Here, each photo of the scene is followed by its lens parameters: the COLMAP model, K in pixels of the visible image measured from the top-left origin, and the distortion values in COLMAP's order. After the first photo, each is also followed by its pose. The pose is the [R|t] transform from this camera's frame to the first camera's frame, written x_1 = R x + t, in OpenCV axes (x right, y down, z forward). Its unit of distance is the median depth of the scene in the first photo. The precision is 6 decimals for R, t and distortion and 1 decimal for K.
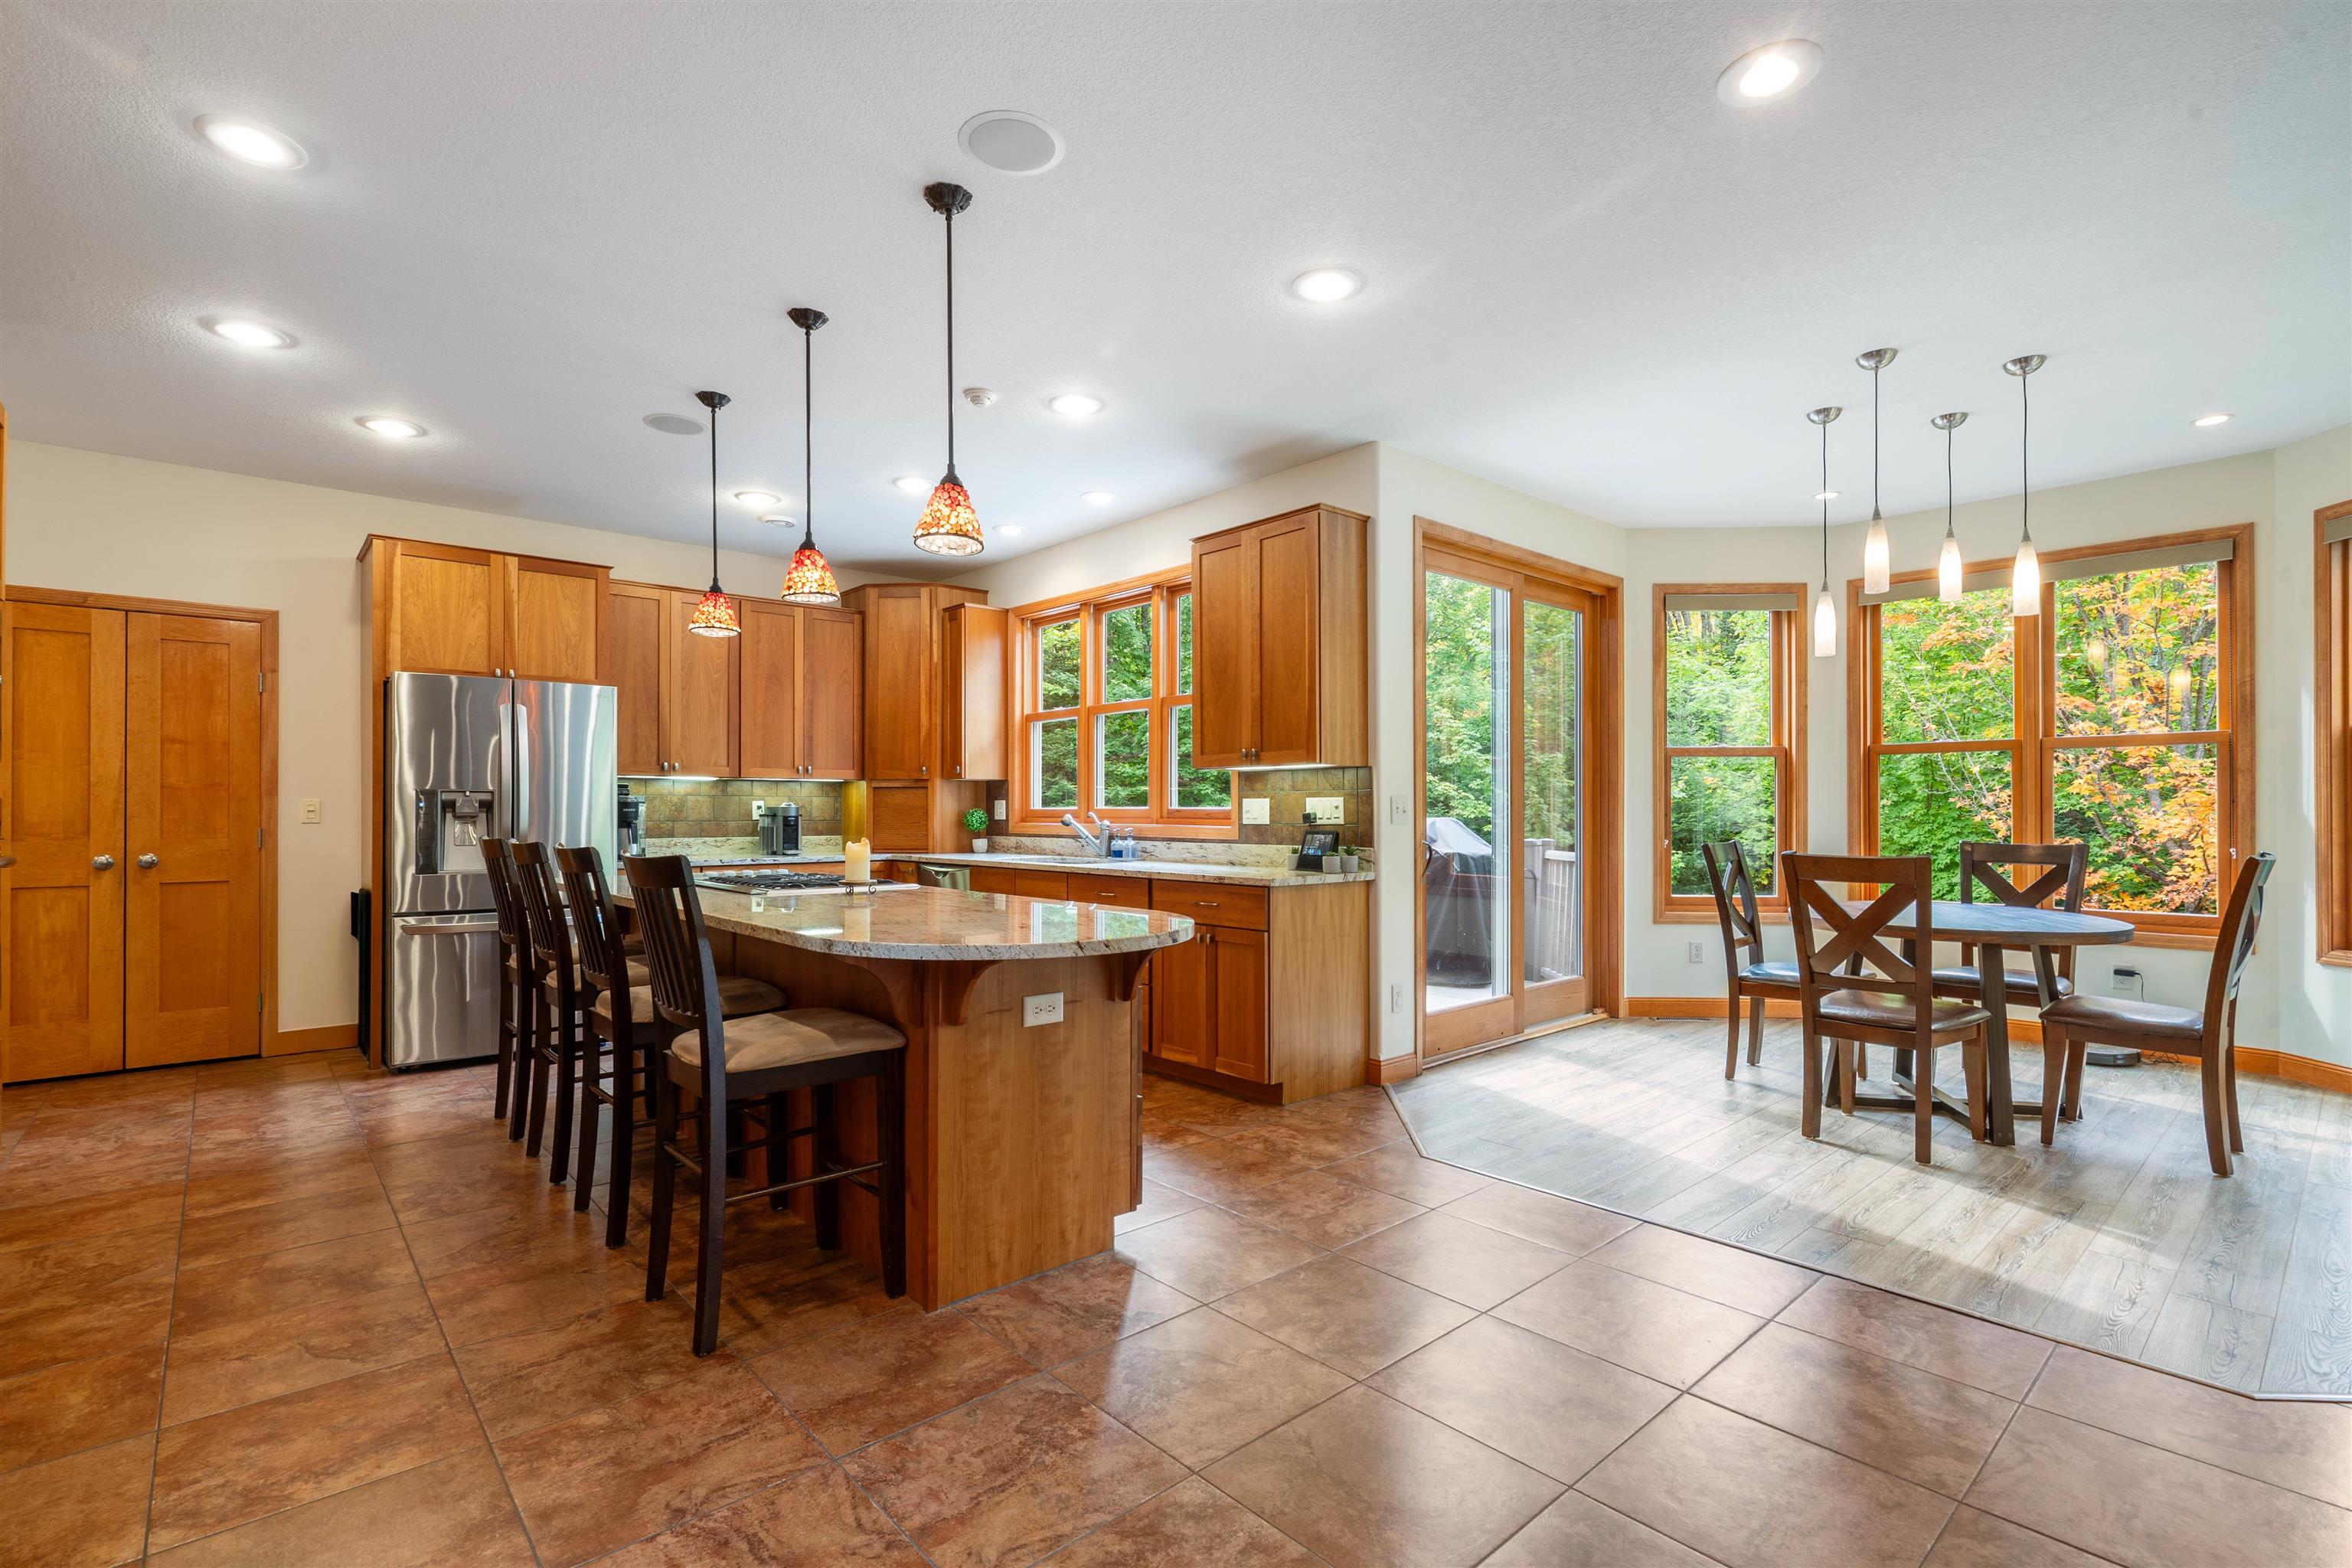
lens RADIAL K [[1061.1, 0, 1174.3], [0, 1061.1, 810.3], [0, 0, 1]] dist [-0.003110, 0.000213]
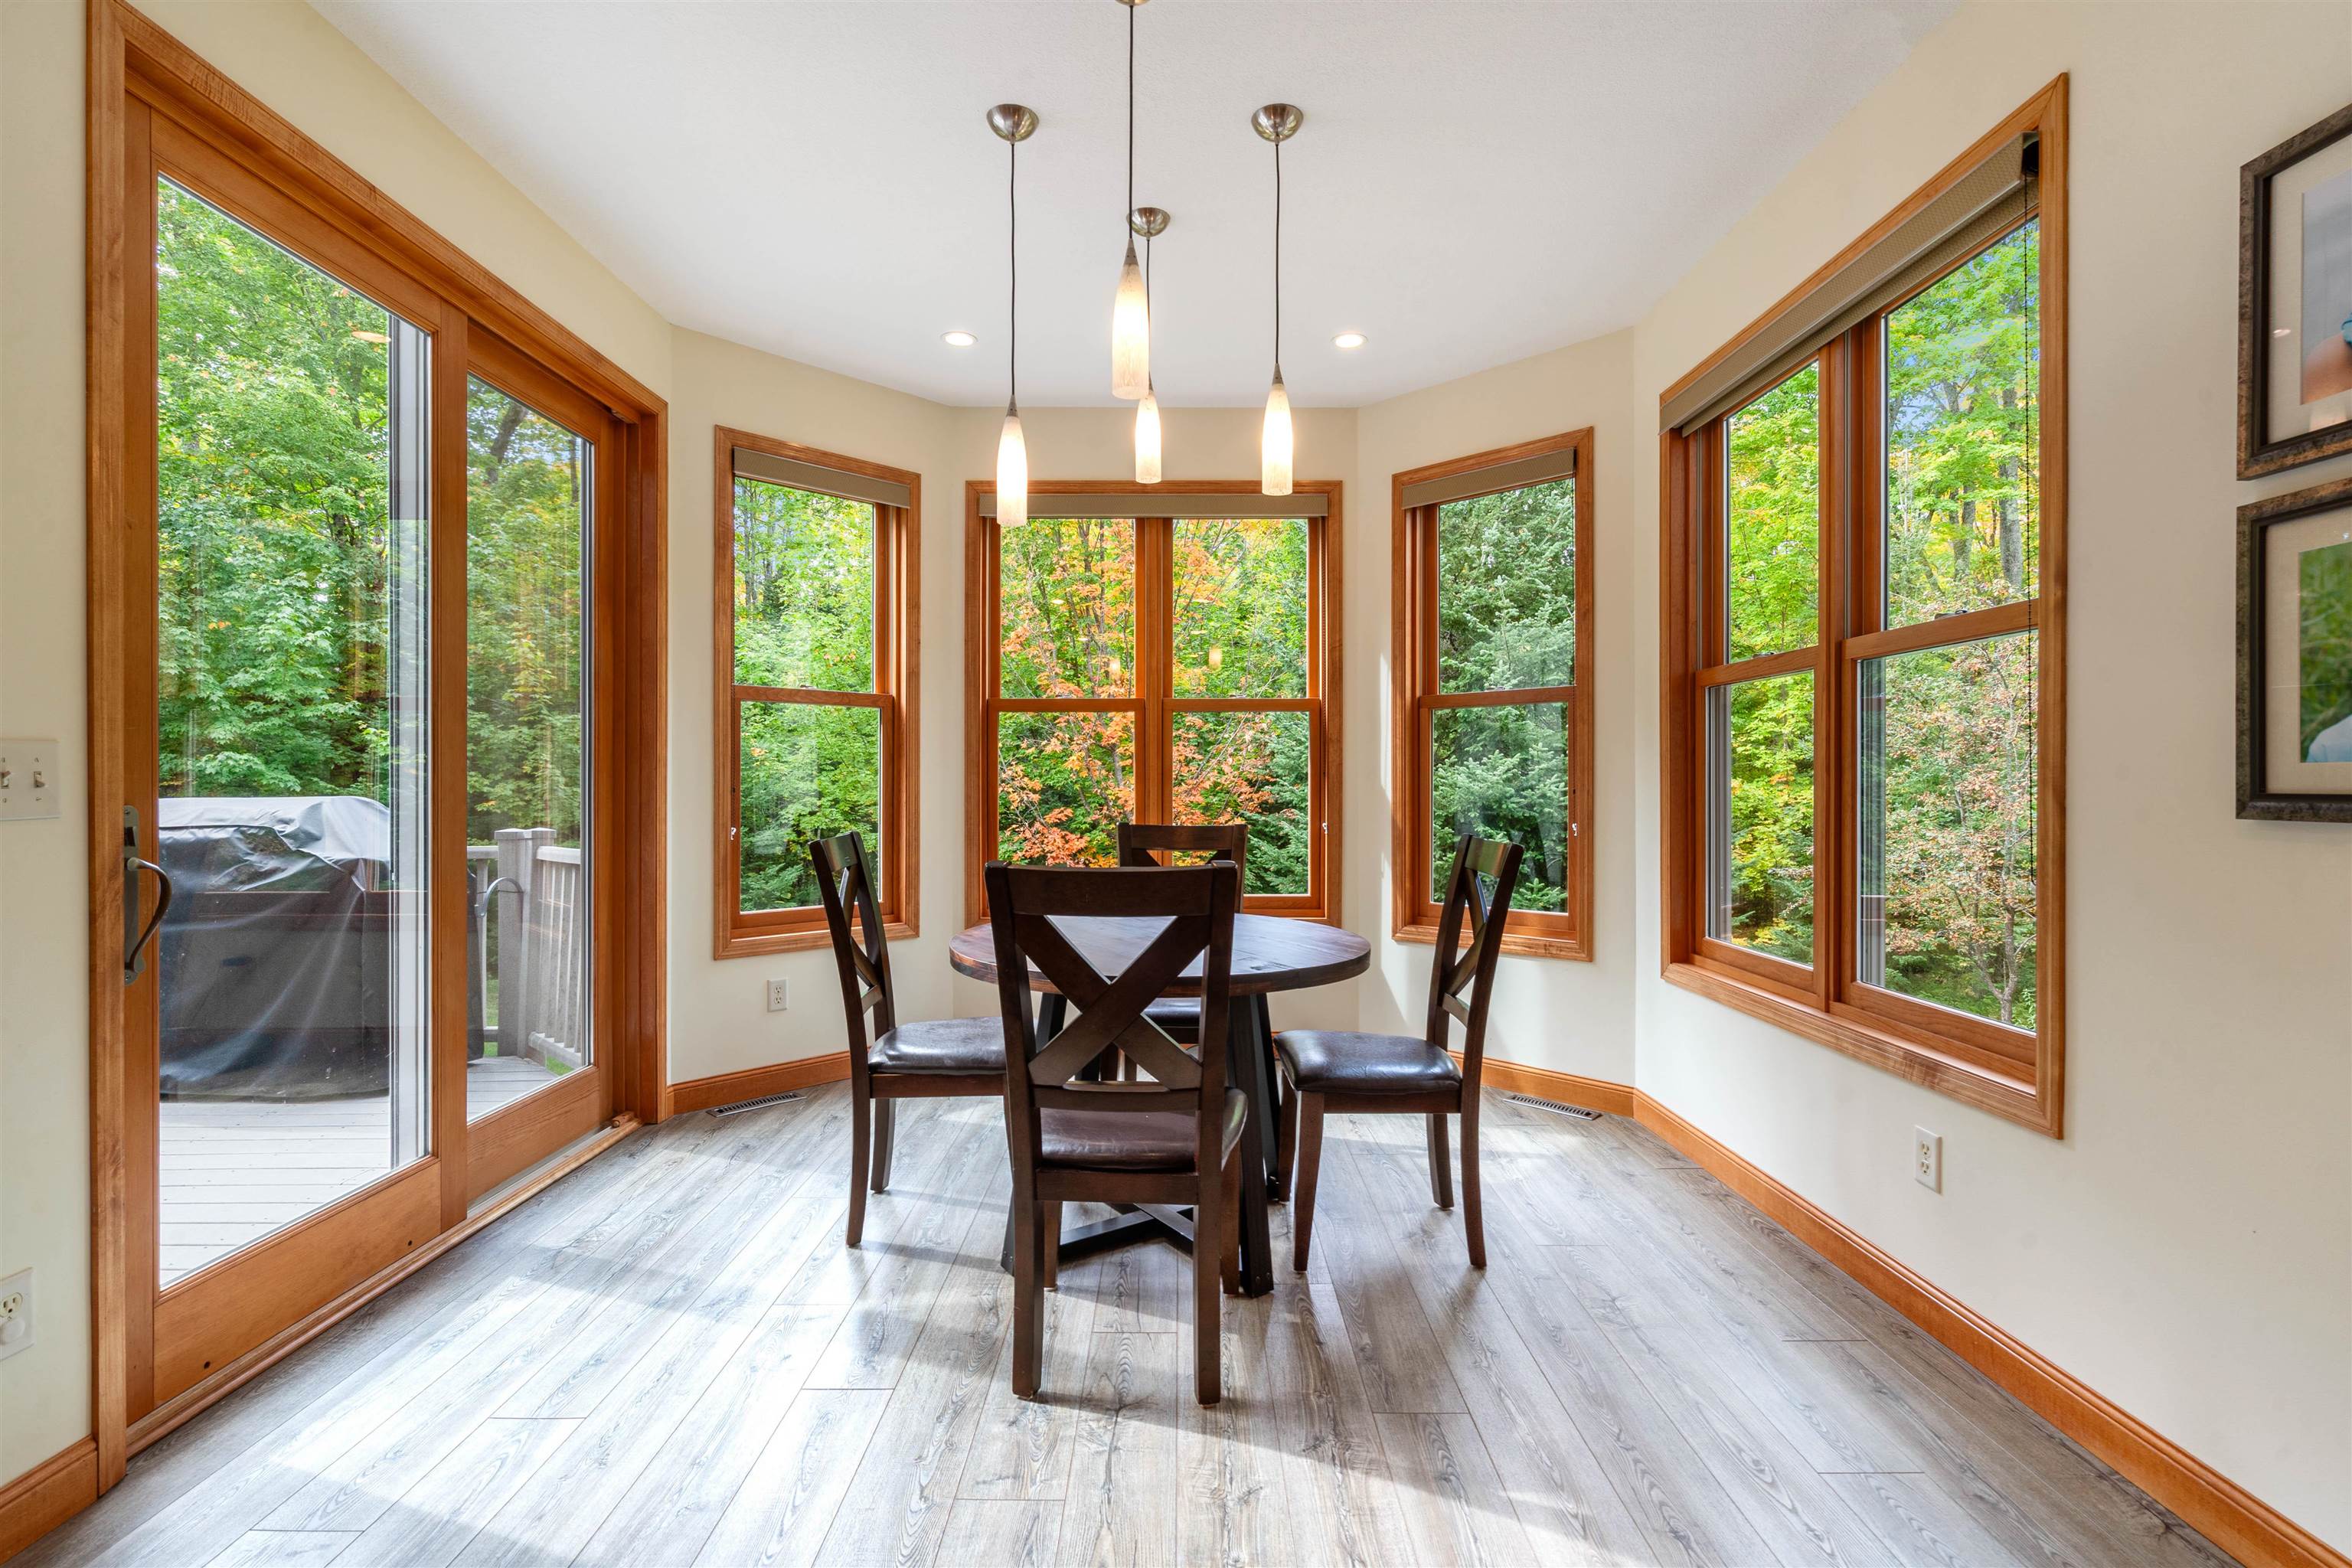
lens RADIAL K [[1065.5, 0, 1170.3], [0, 1065.5, 780.0], [0, 0, 1]] dist [0.001891, 0.000315]
pose [[0.662893, 0.003426, 0.748706, 0.189264], [-0.000476, 0.999991, -0.004154, 0.001319], [-0.748714, 0.002398, 0.662889, 0.455165]]
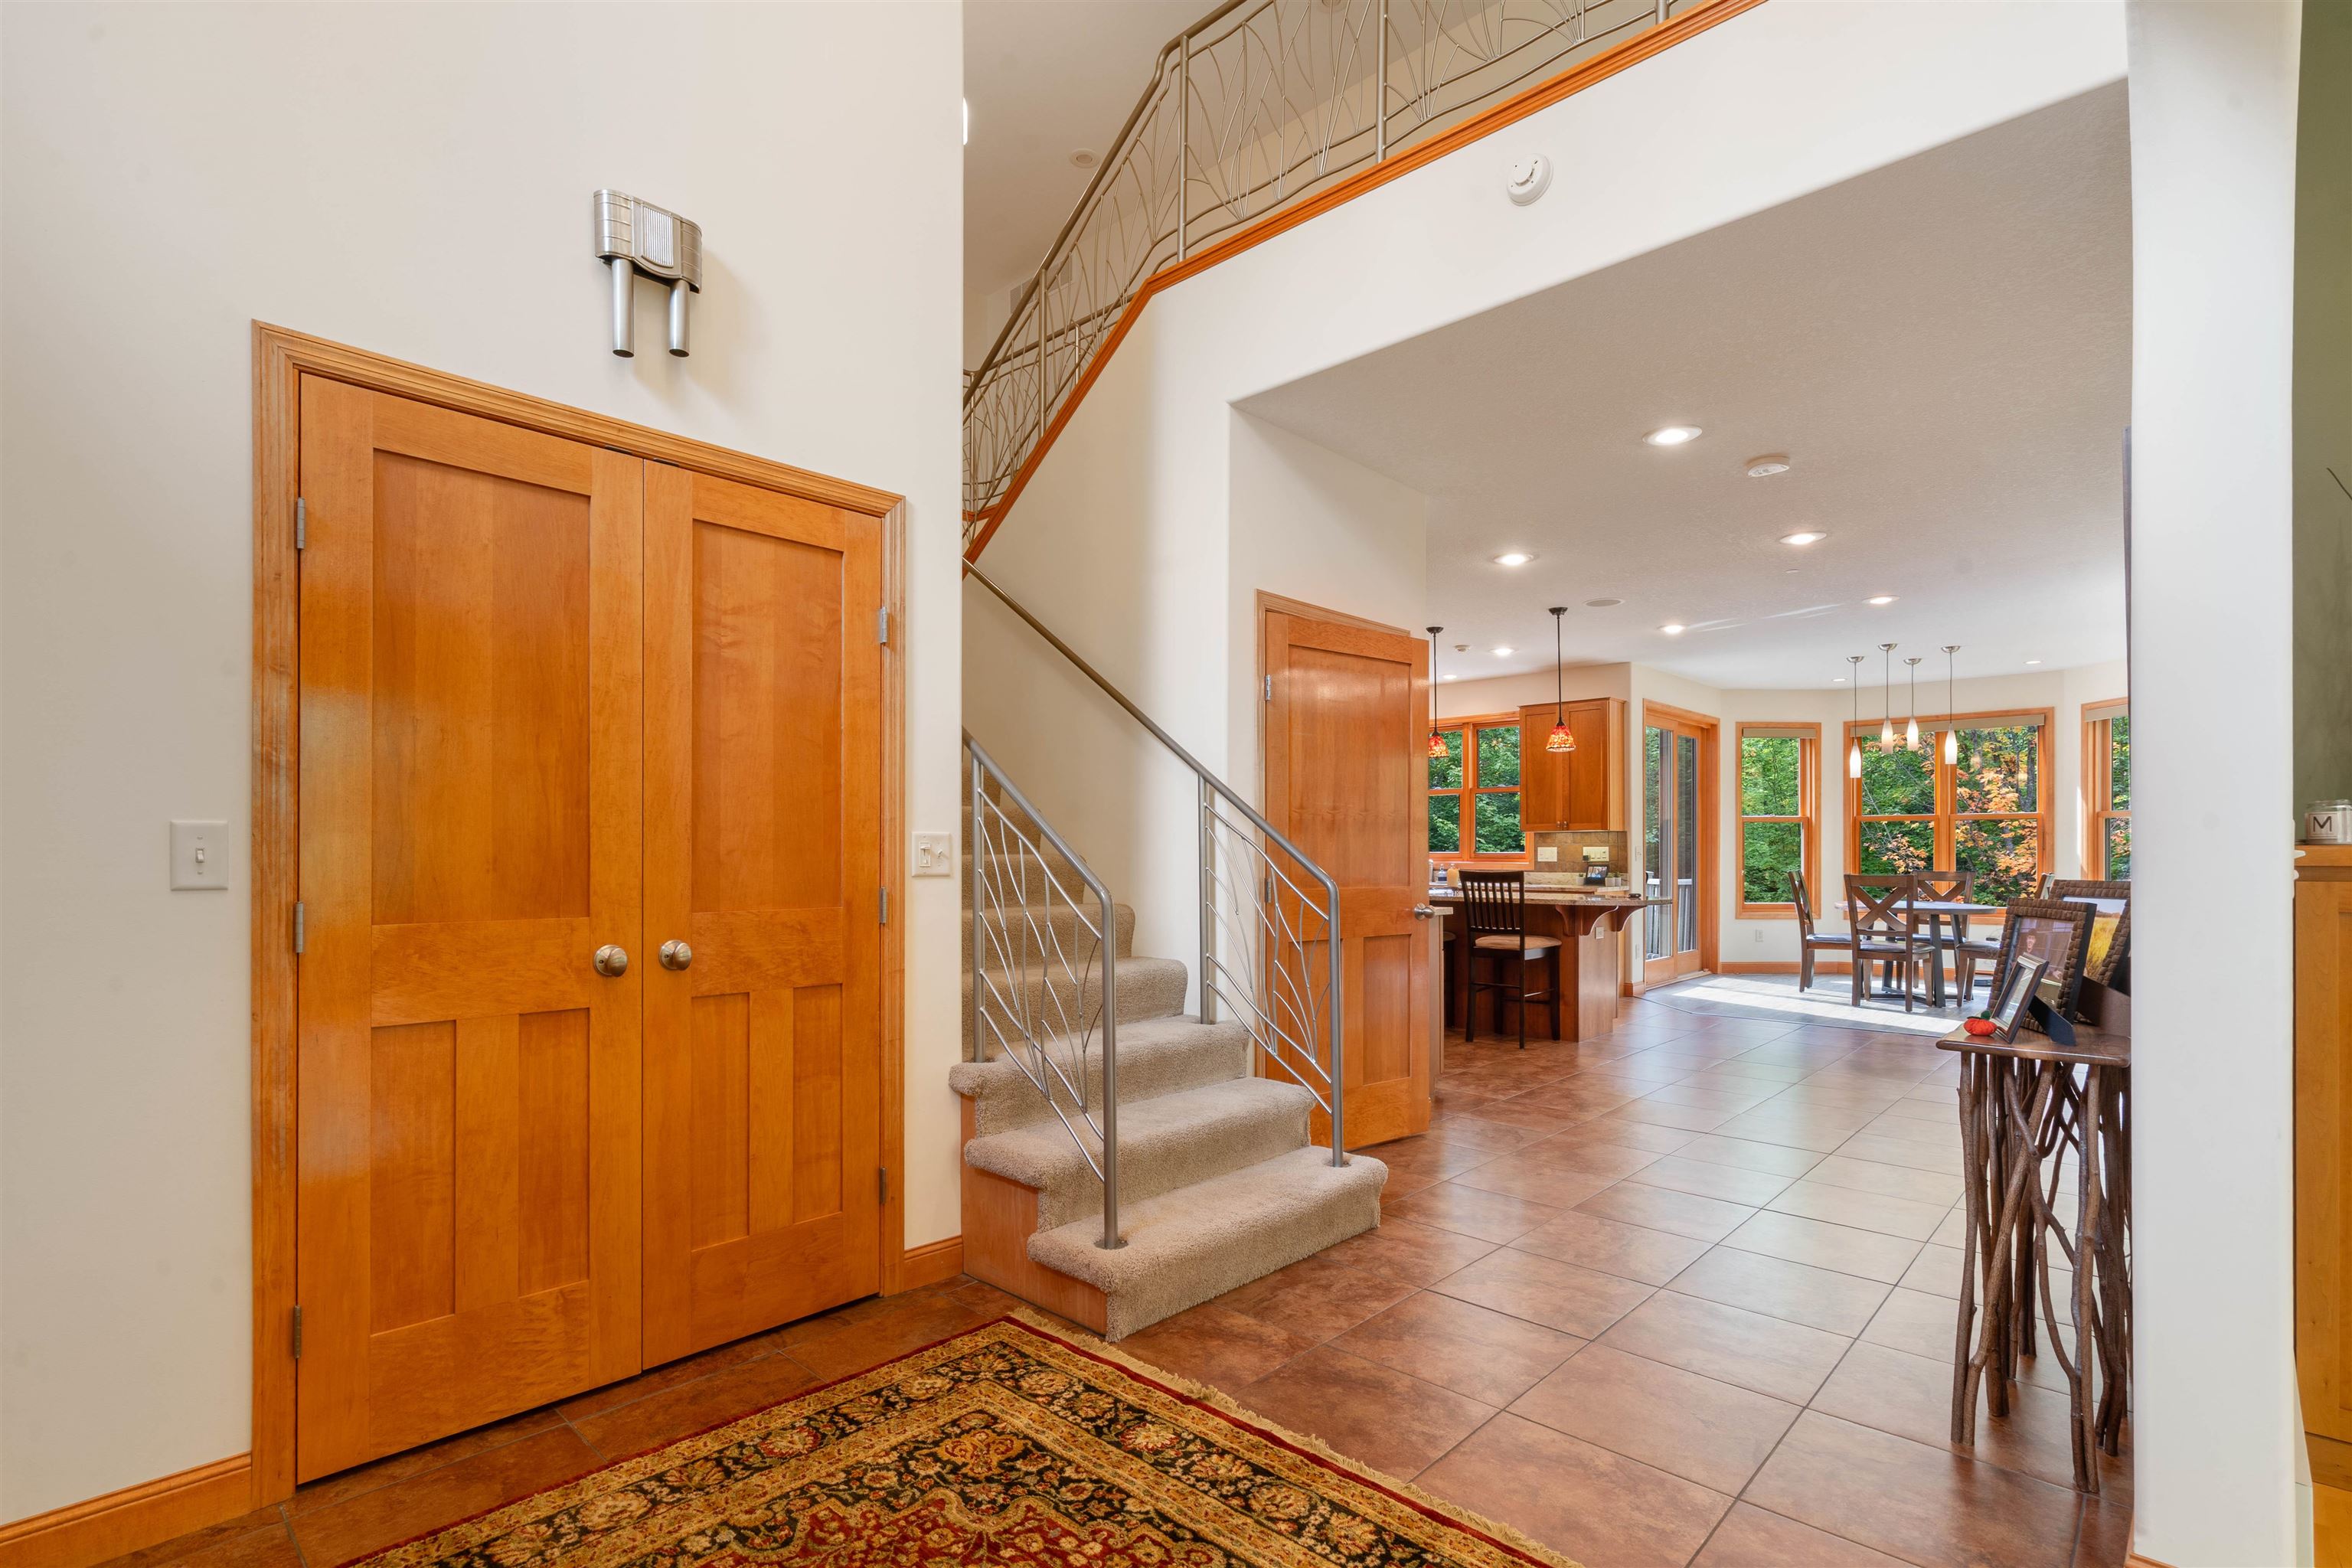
lens RADIAL K [[1100.6, 0, 1172.2], [0, 1100.6, 849.7], [0, 0, 1]] dist [-0.024894, 0.020674]
pose [[0.995906, 0.000596, 0.090395, -0.763424], [-0.000502, 0.999999, -0.001063, -0.004778], [-0.090396, 0.001013, 0.995905, -0.845029]]
